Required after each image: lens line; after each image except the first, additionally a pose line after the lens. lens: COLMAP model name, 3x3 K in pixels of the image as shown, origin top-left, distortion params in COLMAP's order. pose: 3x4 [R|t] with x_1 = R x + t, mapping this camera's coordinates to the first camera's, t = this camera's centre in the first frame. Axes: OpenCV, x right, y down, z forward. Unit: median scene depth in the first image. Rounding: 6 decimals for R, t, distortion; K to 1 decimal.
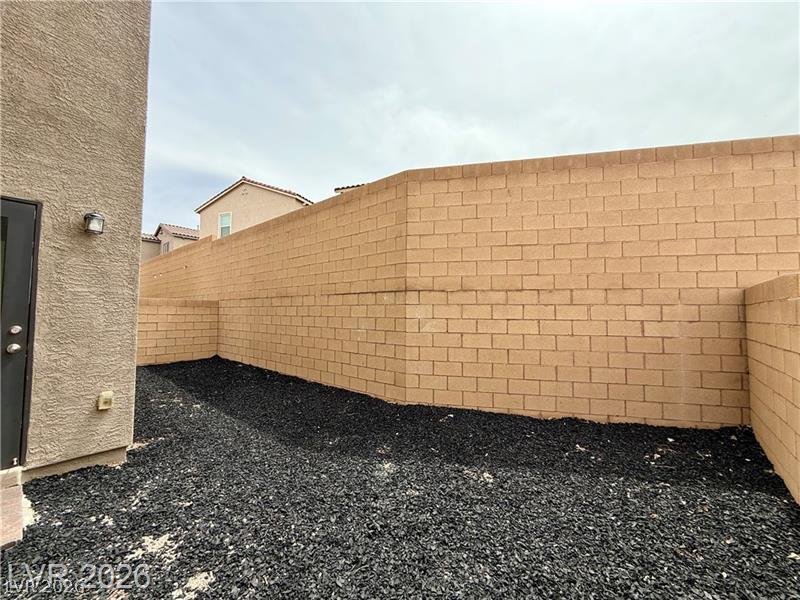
lens RADIAL K [[317.6, 0, 396.9], [0, 317.6, 299.6], [0, 0, 1]] dist [-0.001245, 0.000690]
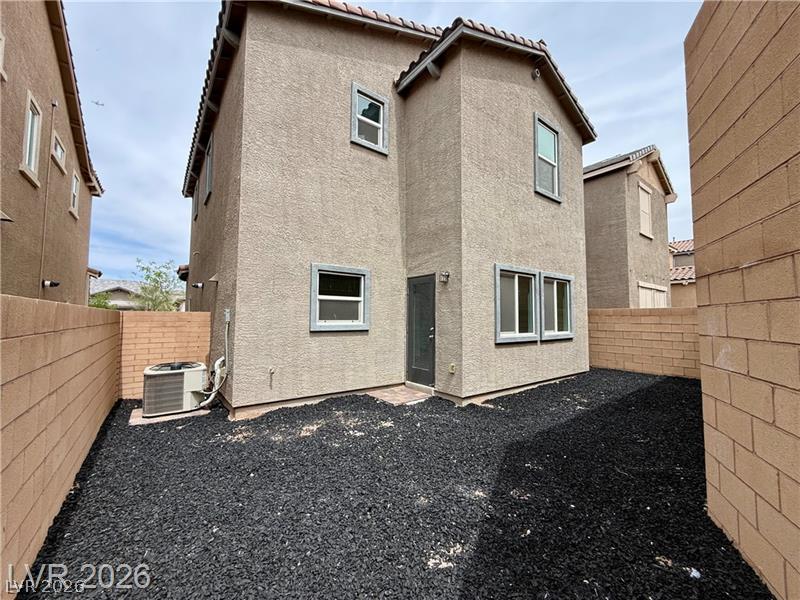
lens RADIAL K [[317.6, 0, 398.9], [0, 317.6, 300.0], [0, 0, 1]] dist [-0.001245, 0.000690]
pose [[-0.215872, -0.065750, -0.974205, 0.518529], [0.037616, 0.996430, -0.075585, 0.021202], [0.975697, -0.052962, -0.212628, 0.559376]]
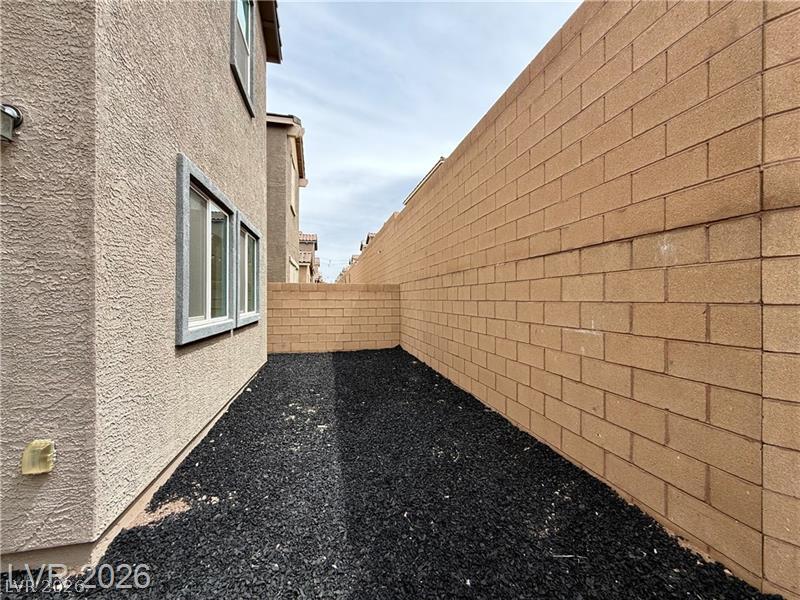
lens RADIAL K [[317.6, 0, 397.9], [0, 317.6, 299.2], [0, 0, 1]] dist [-0.001245, 0.000690]
pose [[0.800827, -0.007401, -0.598850, -0.057857], [0.032839, 0.998962, 0.031568, 0.028394], [0.597995, -0.044946, 0.800239, 0.474386]]
